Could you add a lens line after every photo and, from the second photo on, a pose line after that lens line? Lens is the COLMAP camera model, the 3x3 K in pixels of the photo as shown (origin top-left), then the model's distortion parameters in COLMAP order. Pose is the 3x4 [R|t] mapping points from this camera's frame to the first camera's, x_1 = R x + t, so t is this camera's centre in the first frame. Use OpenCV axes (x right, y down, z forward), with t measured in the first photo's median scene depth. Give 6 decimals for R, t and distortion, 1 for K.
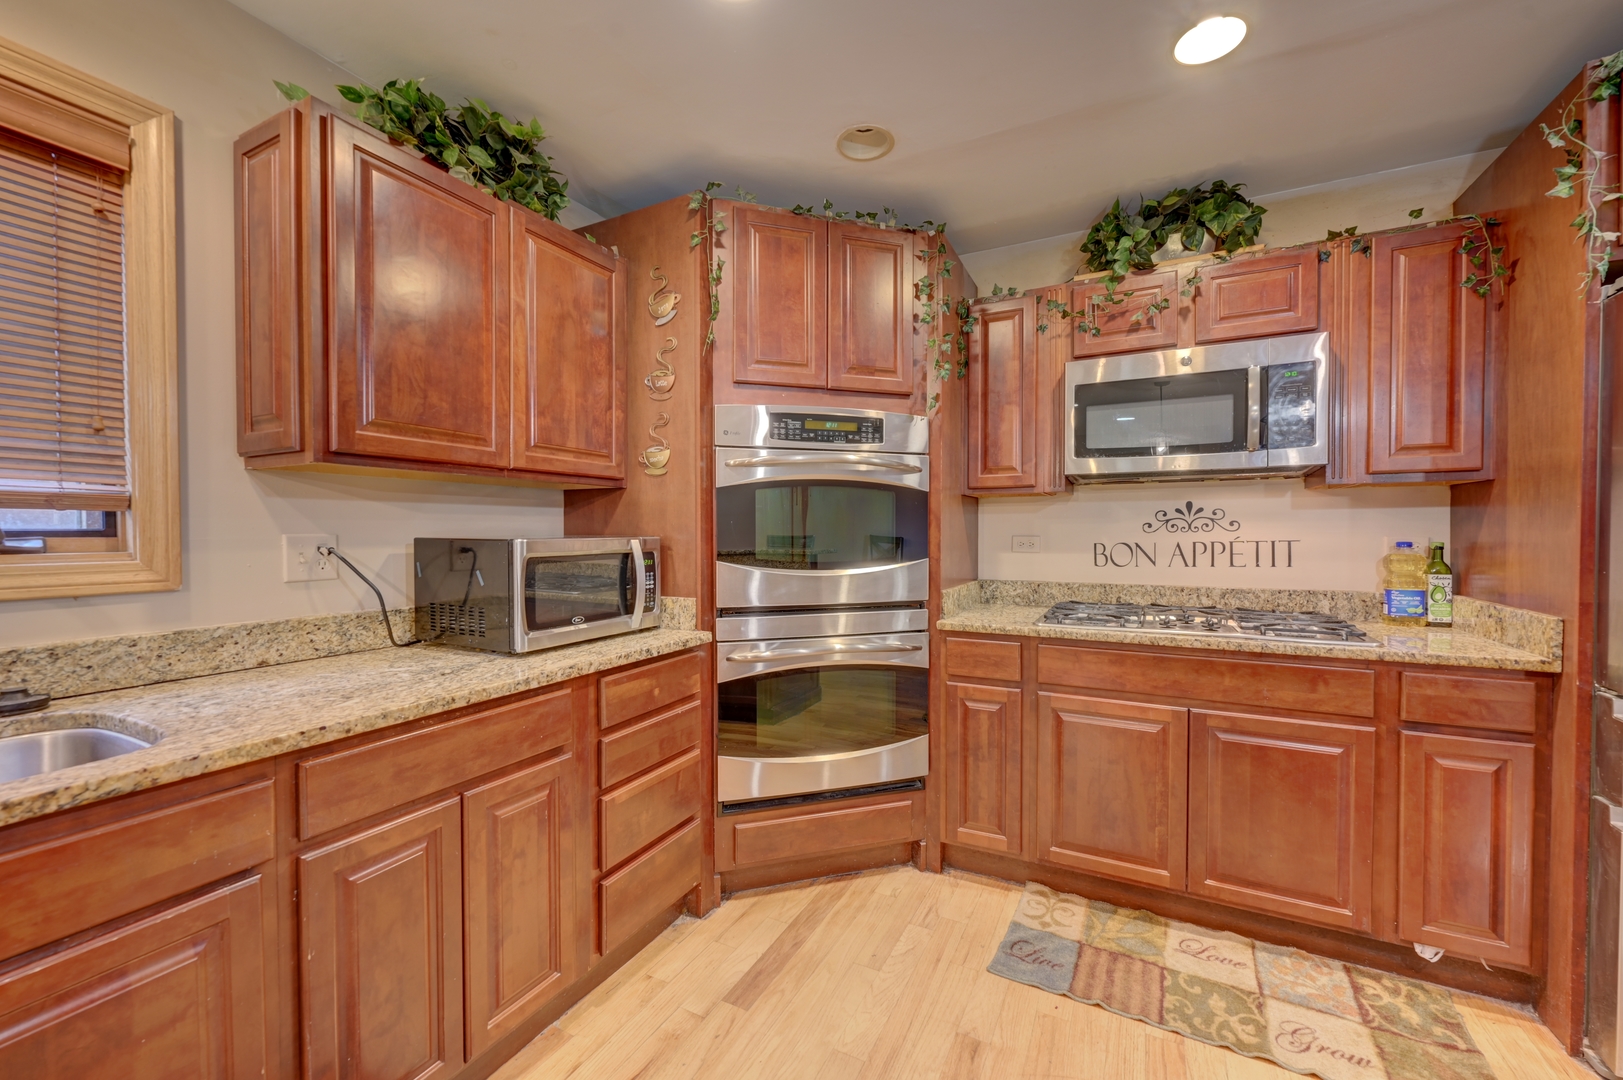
lens RADIAL K [[643.2, 0, 810.5], [0, 643.2, 542.4], [0, 0, 1]] dist [-0.002697, -0.000223]
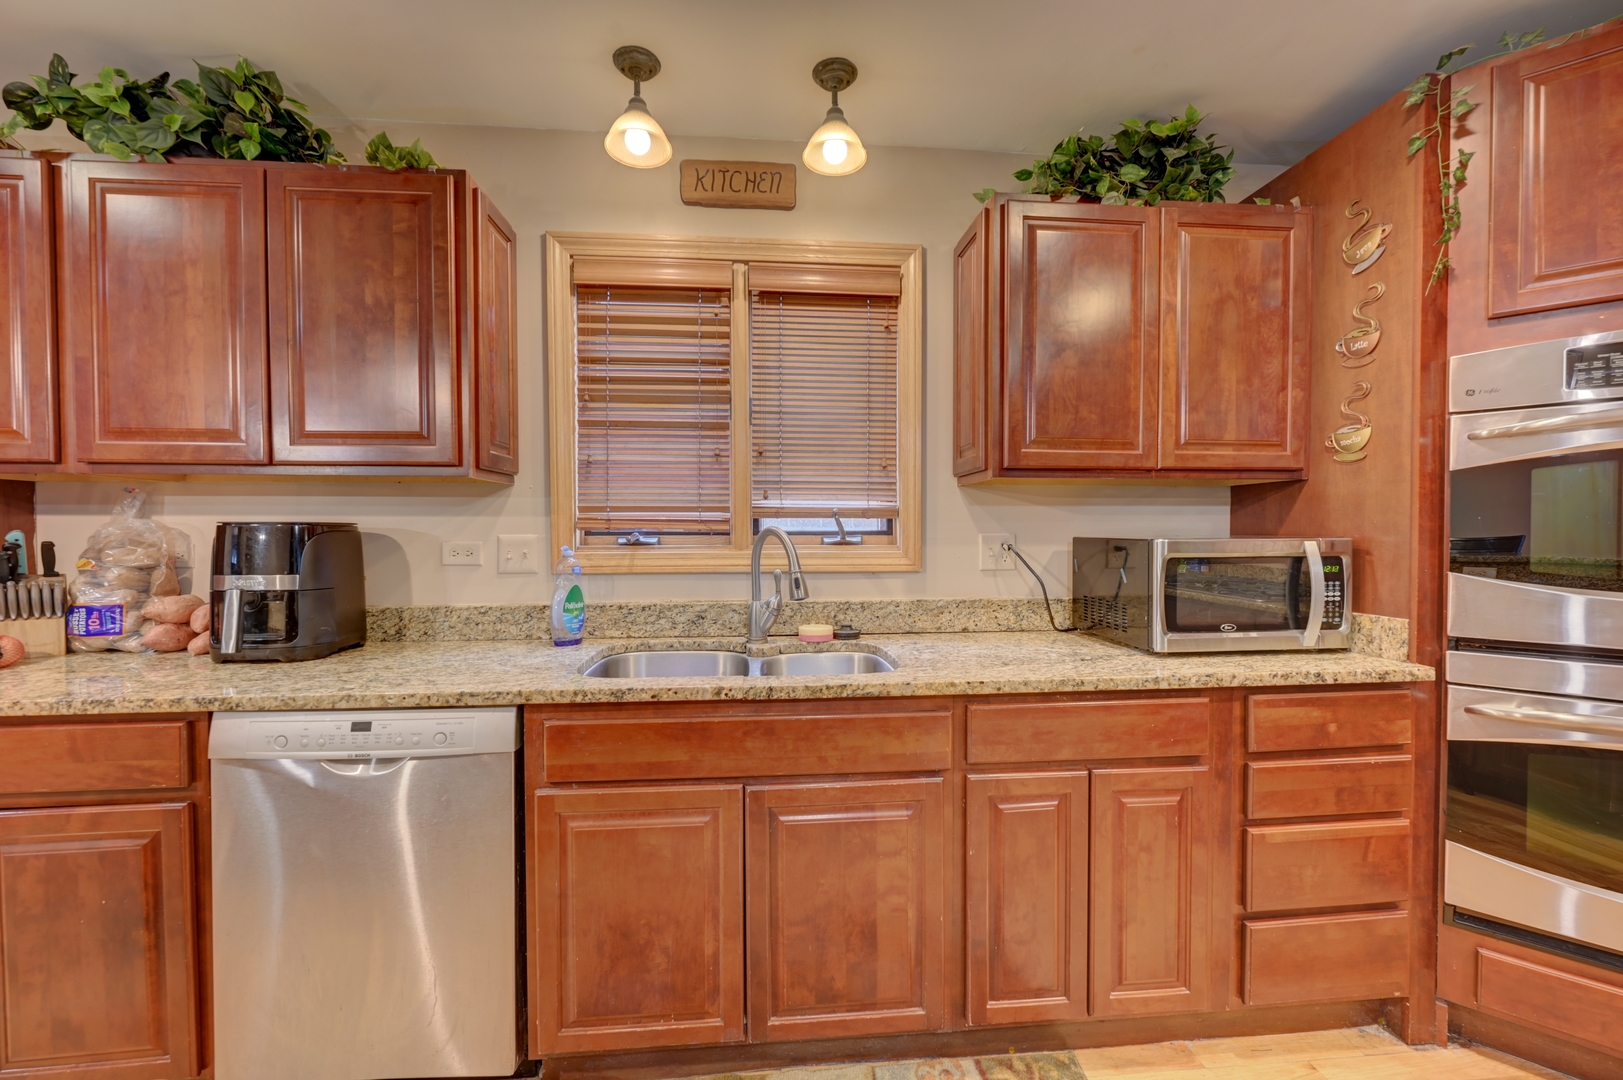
lens RADIAL K [[643.2, 0, 811.3], [0, 643.2, 542.6], [0, 0, 1]] dist [-0.002697, -0.000223]
pose [[0.537079, 0.013962, -0.843416, 0.084200], [-0.013462, 0.999878, 0.007980, -0.000241], [0.843424, 0.007069, 0.537201, 0.001937]]
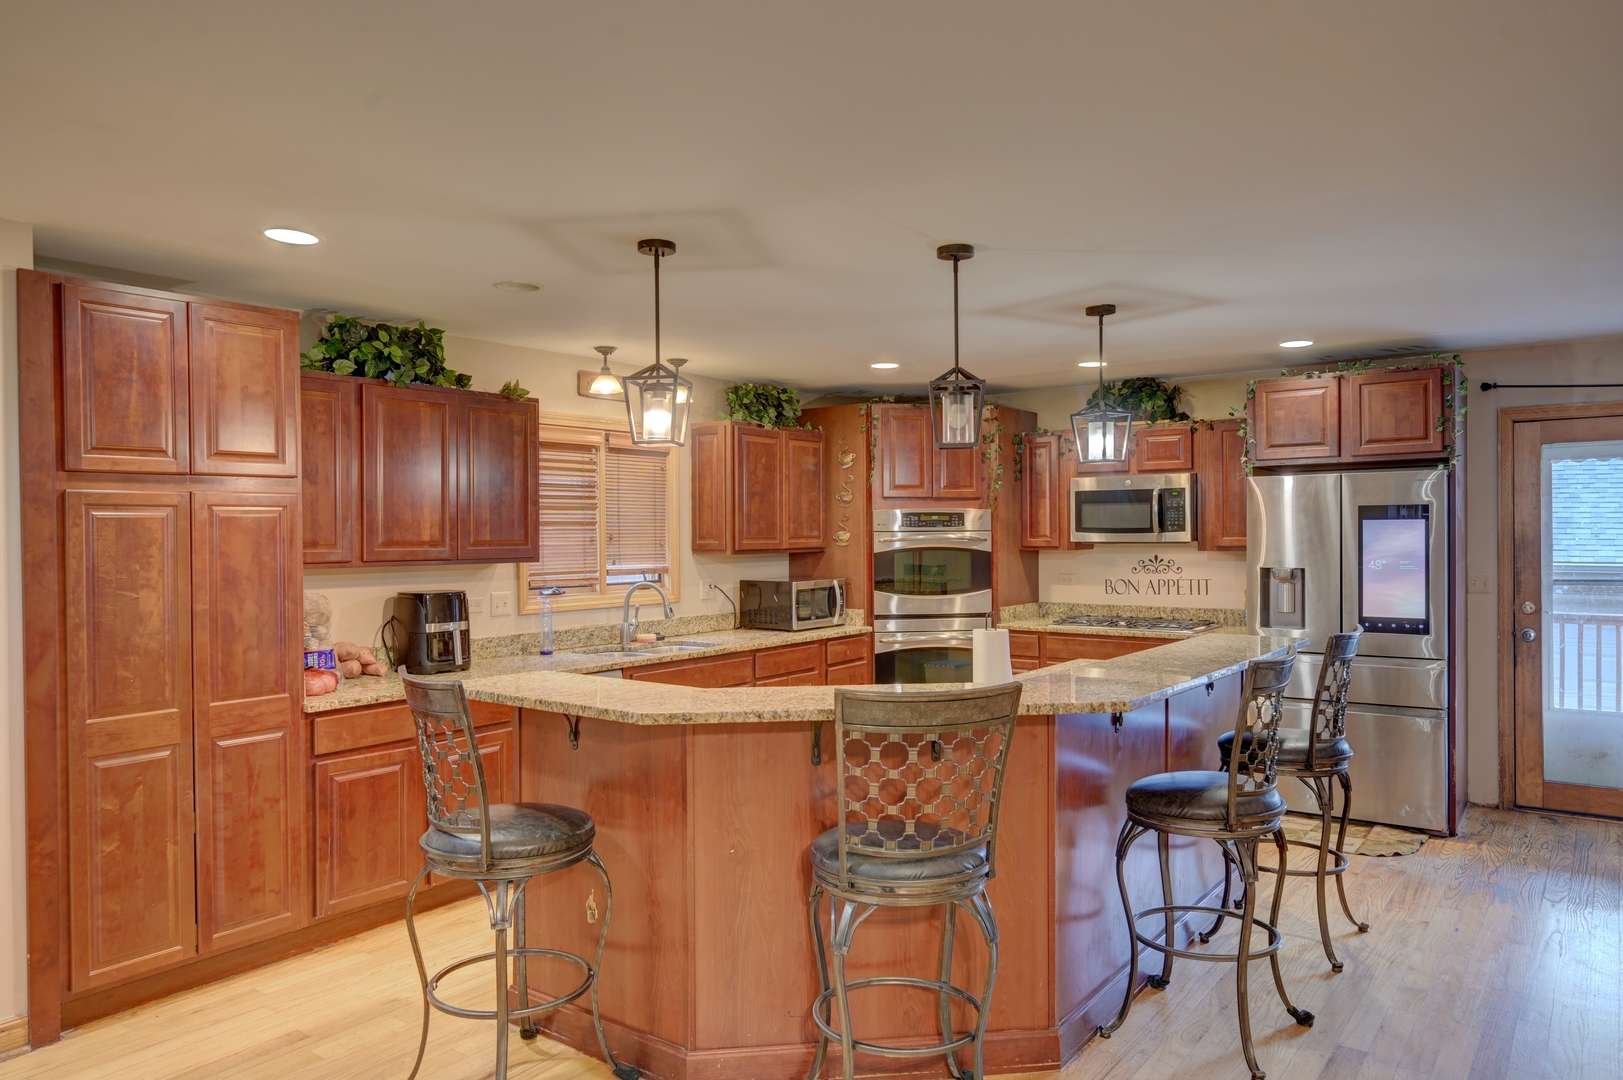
lens RADIAL K [[1077.1, 0, 800.6], [0, 1077.1, 540.9], [0, 0, 1]] dist [-0.002627, -0.000335]
pose [[0.985316, -0.004267, -0.170689, 0.205540], [0.003077, 0.999969, -0.007236, -0.106108], [0.170714, 0.006605, 0.985298, -2.419760]]
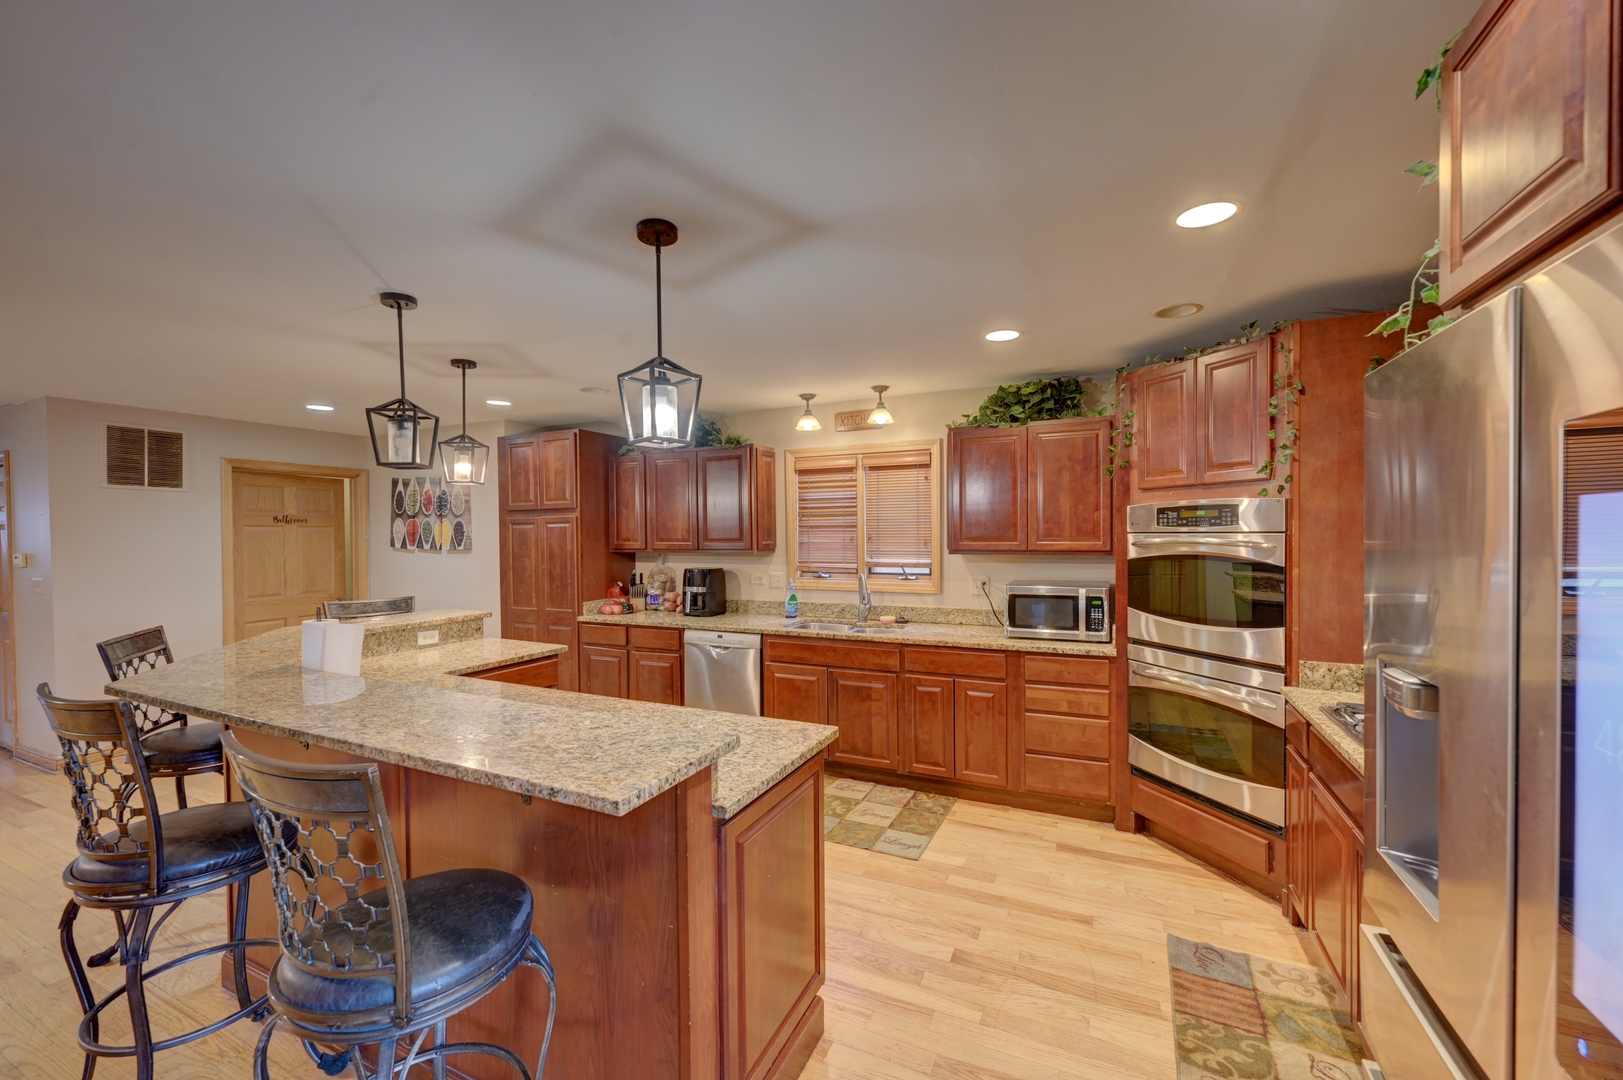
lens RADIAL K [[643.2, 0, 809.0], [0, 643.2, 542.3], [0, 0, 1]] dist [-0.002697, -0.000223]
pose [[0.037736, 0.015961, -0.999160, 1.472847], [-0.008843, 0.999839, 0.015638, -0.154535], [0.999249, 0.008246, 0.037871, 0.185717]]
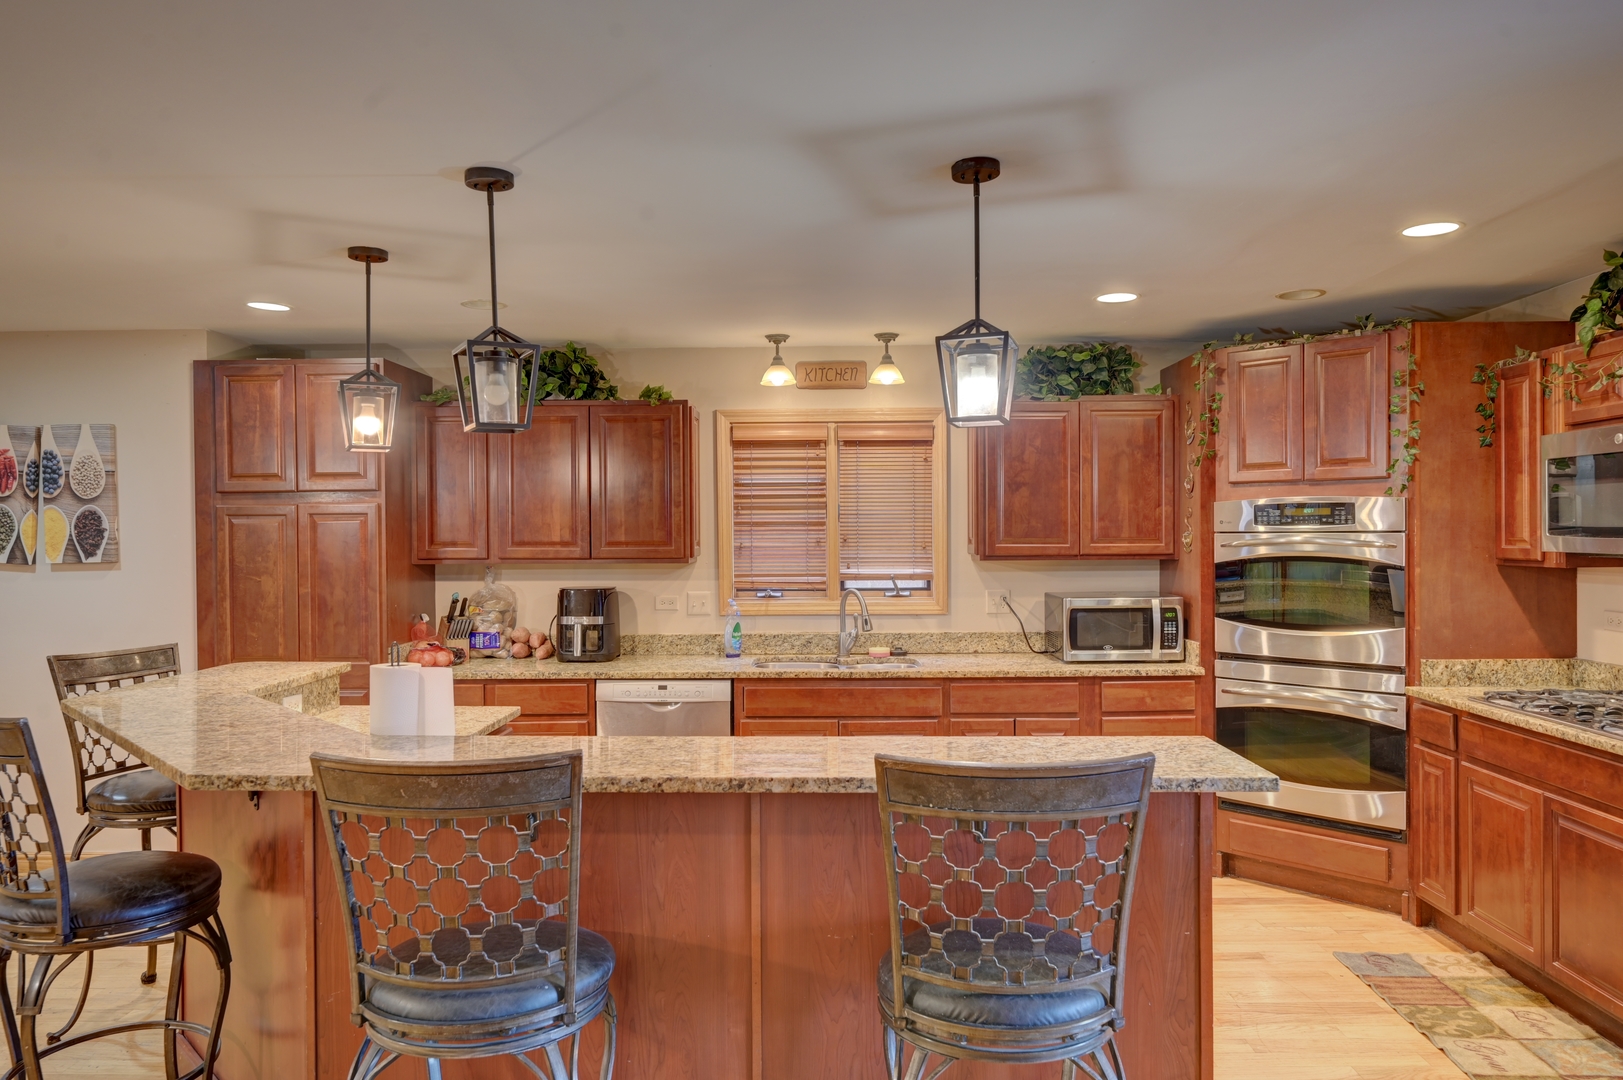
lens RADIAL K [[1077.1, 0, 805.7], [0, 1077.1, 543.3], [0, 0, 1]] dist [-0.002627, -0.000335]
pose [[0.441359, 0.007126, -0.897302, 1.619469], [-0.009206, 0.999952, 0.003412, -0.136107], [0.897283, 0.006755, 0.441403, -0.833000]]
